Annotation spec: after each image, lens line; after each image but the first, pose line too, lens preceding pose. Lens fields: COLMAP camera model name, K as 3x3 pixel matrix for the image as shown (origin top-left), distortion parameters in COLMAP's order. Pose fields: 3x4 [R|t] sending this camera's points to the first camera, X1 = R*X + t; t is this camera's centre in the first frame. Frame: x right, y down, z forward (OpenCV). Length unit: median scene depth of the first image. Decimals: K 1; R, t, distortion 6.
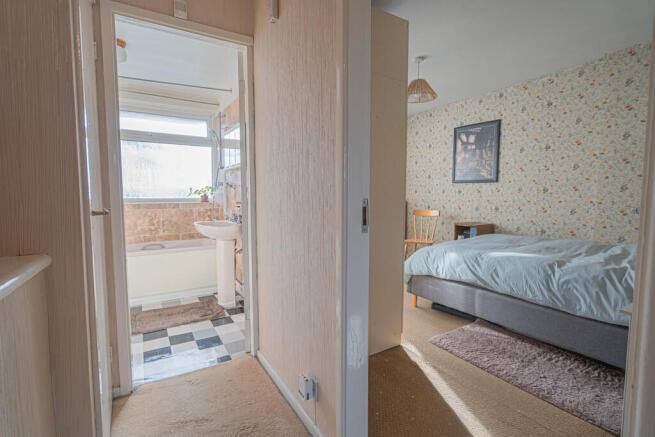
lens RADIAL K [[300.6, 0, 330.6], [0, 300.6, 218.5], [0, 0, 1]] dist [-0.002563, 0.000943]
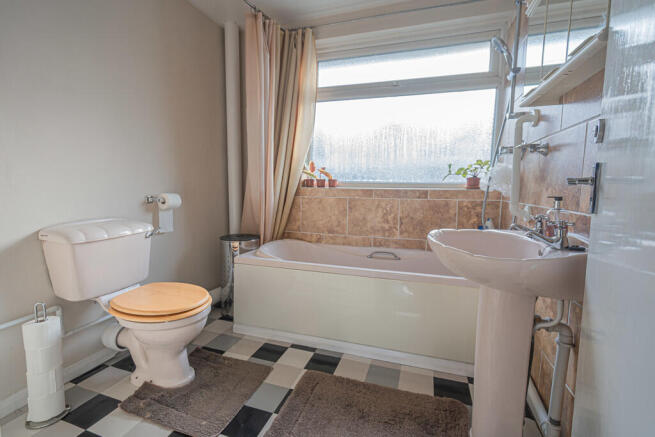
lens RADIAL K [[300.6, 0, 323.5], [0, 300.6, 218.7], [0, 0, 1]] dist [-0.002563, 0.000943]
pose [[0.632046, 0.091408, -0.769521, -0.112096], [-0.070399, 0.995686, 0.060451, -0.010391], [0.771726, 0.015966, 0.635754, 0.304607]]
